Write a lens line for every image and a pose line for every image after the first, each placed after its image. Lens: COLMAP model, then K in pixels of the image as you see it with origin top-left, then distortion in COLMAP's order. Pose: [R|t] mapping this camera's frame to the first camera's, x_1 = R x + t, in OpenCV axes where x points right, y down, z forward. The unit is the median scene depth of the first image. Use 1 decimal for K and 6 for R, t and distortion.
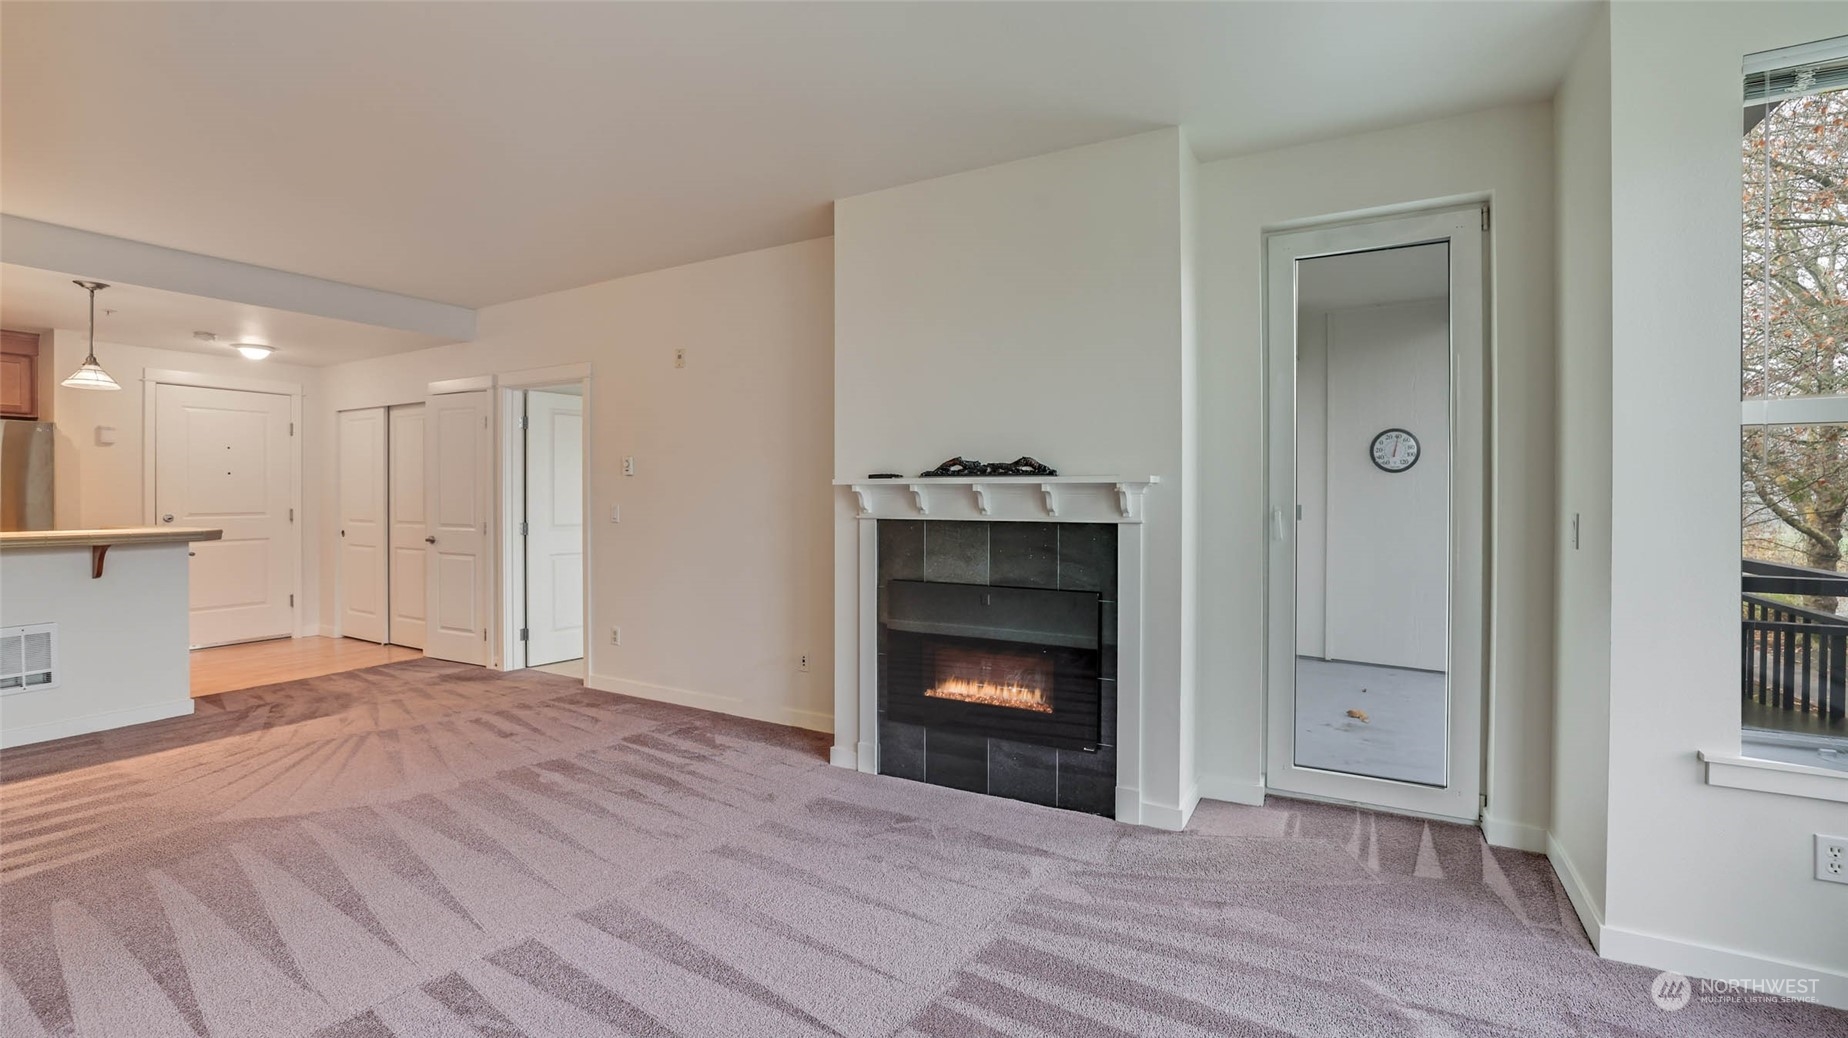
lens RADIAL K [[793.6, 0, 921.1], [0, 793.6, 499.2], [0, 0, 1]] dist [-0.049237, 0.016943]
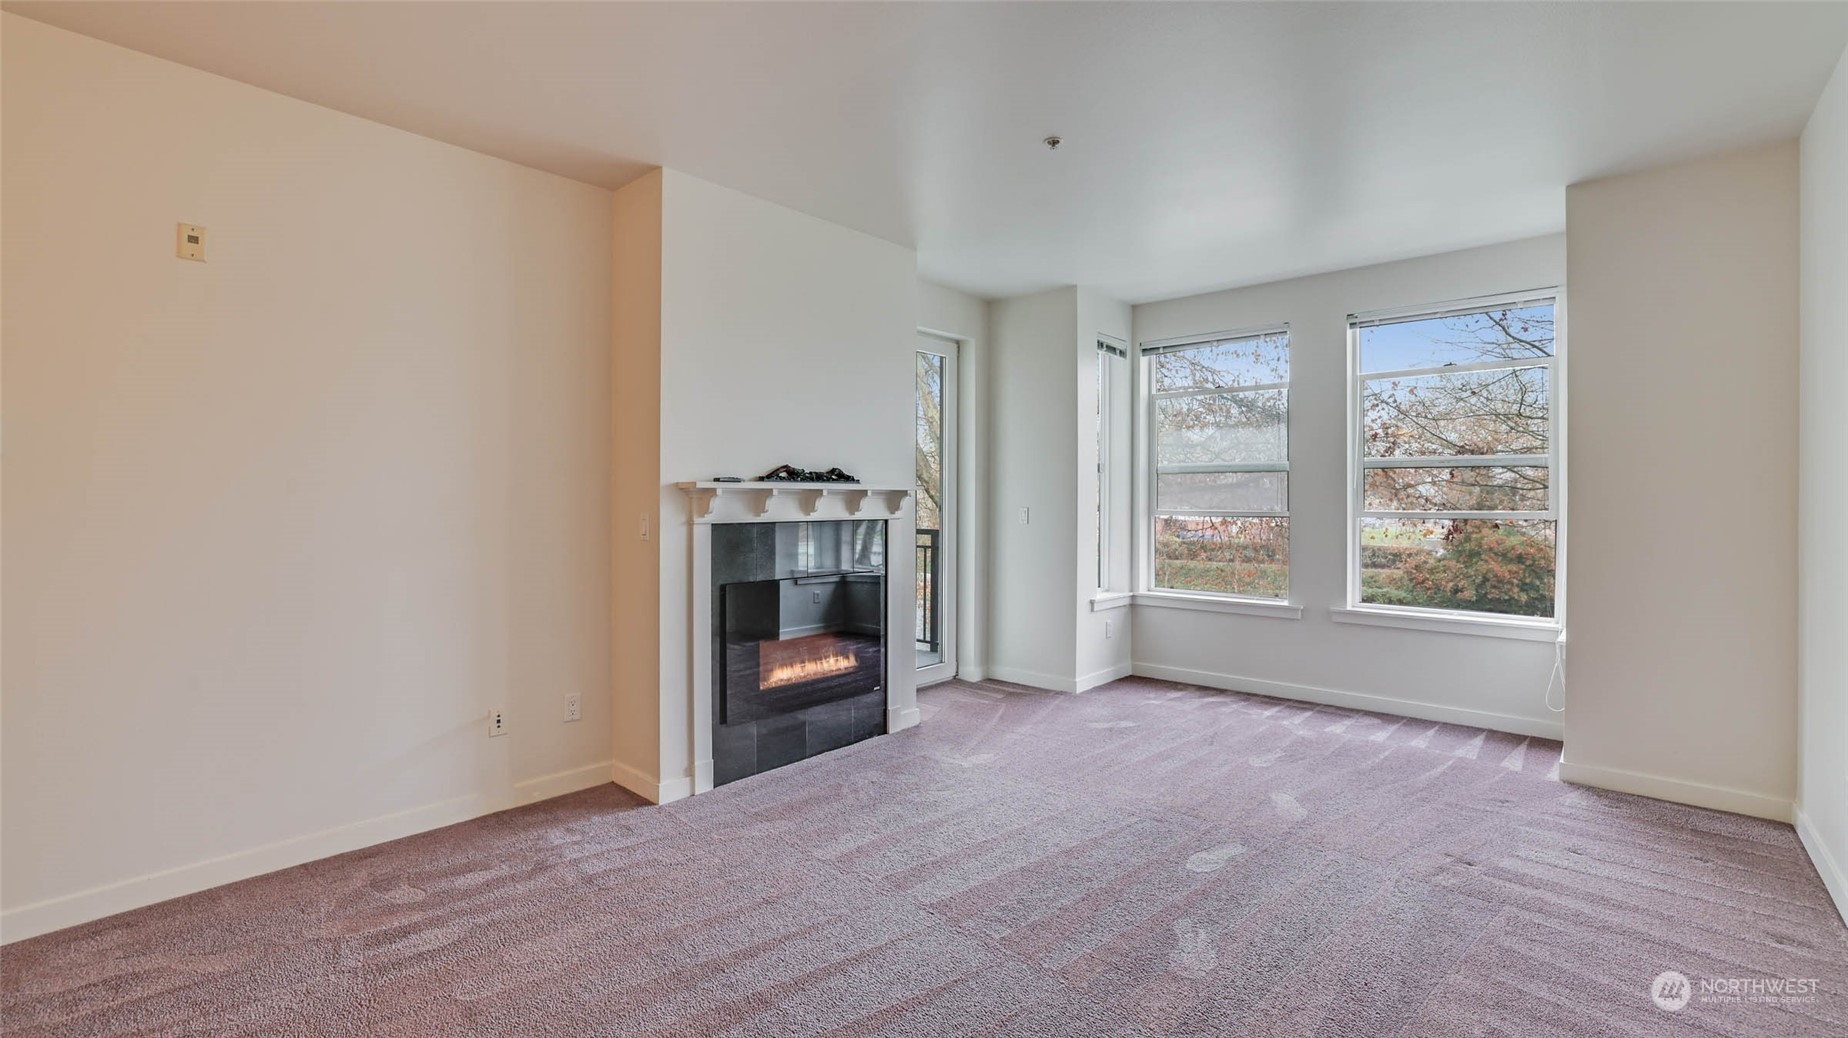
lens RADIAL K [[793.6, 0, 921.1], [0, 793.6, 499.2], [0, 0, 1]] dist [-0.049237, 0.016943]
pose [[0.223771, -0.000299, 0.974642, -0.933754], [0.005901, 0.999982, -0.001048, -0.001866], [-0.974624, 0.005985, 0.223769, 0.537871]]
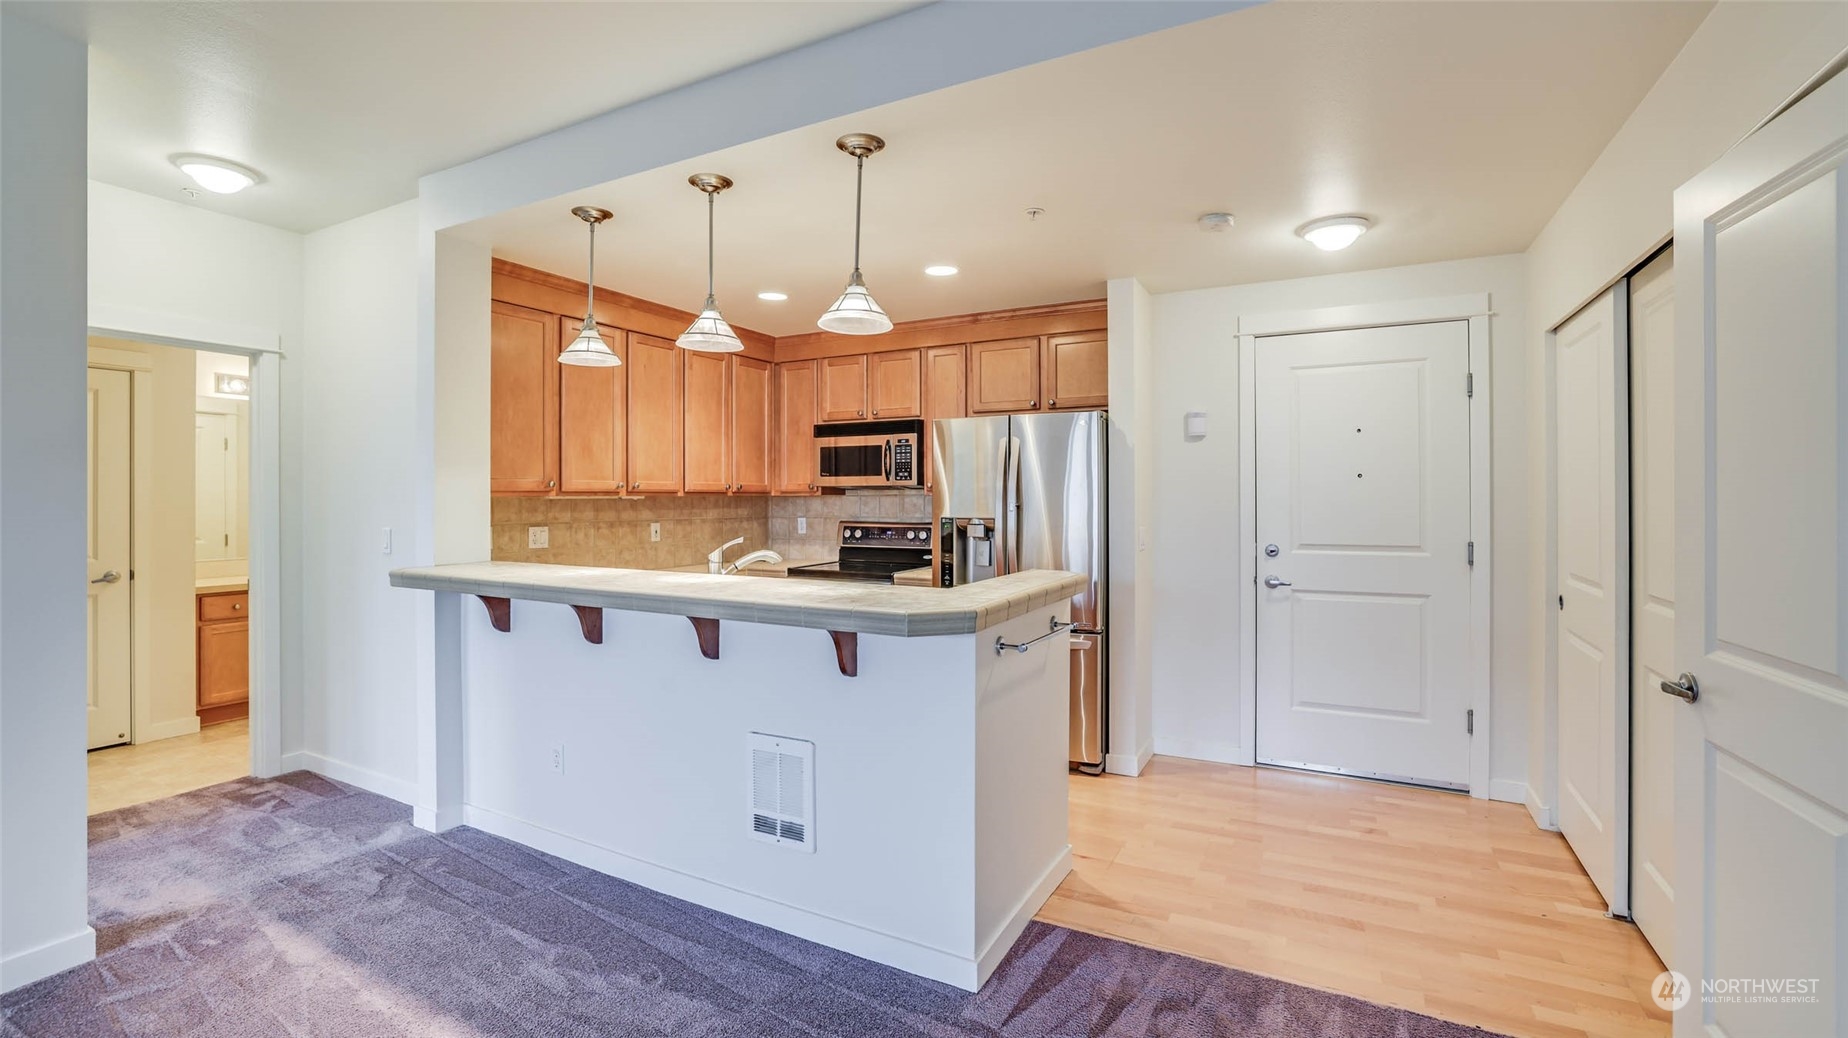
lens RADIAL K [[793.6, 0, 921.1], [0, 793.6, 499.2], [0, 0, 1]] dist [-0.049237, 0.016943]
pose [[0.022167, -0.000445, -0.999754, -0.589917], [-0.005196, 0.999986, -0.000560, -0.025578], [0.999741, 0.005207, 0.022164, 1.190562]]
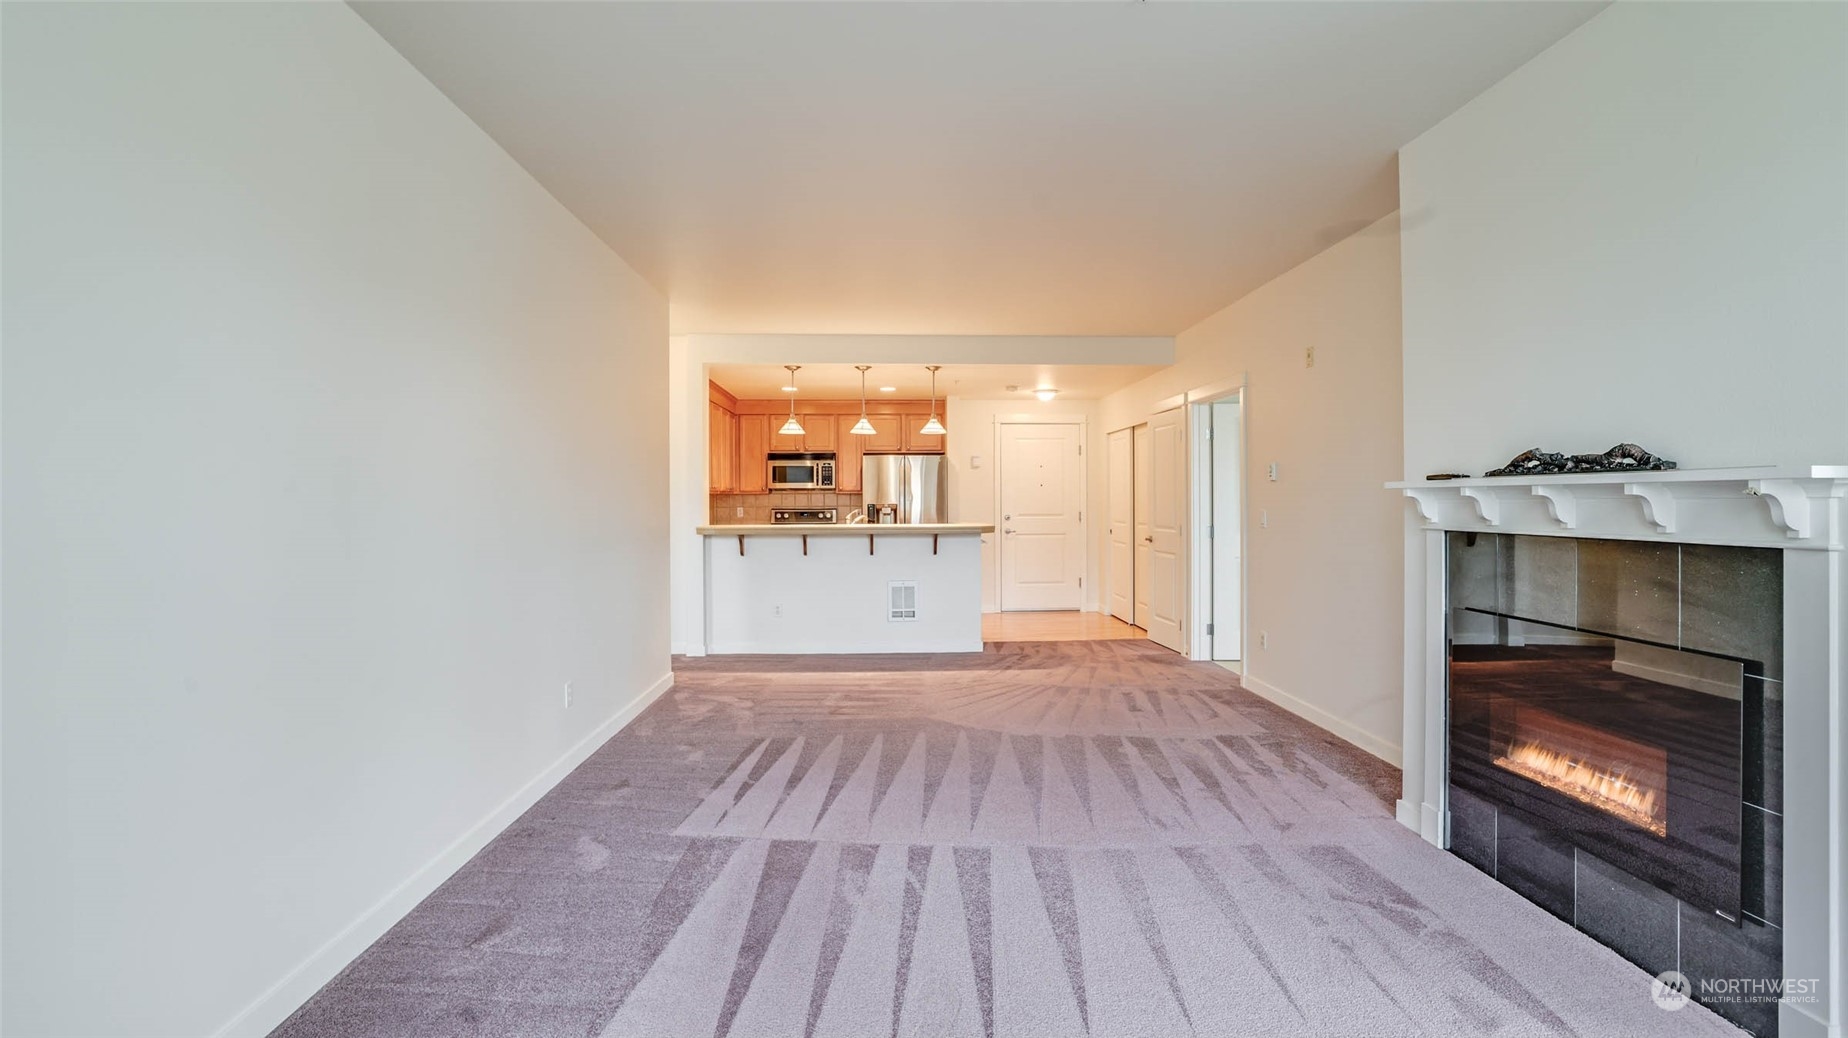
lens RADIAL K [[797.5, 0, 922.2], [0, 797.5, 496.7], [0, 0, 1]] dist [-0.050314, 0.018876]
pose [[0.529406, -0.006662, -0.848342, 0.337994], [-0.000609, 0.999966, -0.008232, -0.002318], [0.848368, 0.004875, 0.529384, 0.131001]]
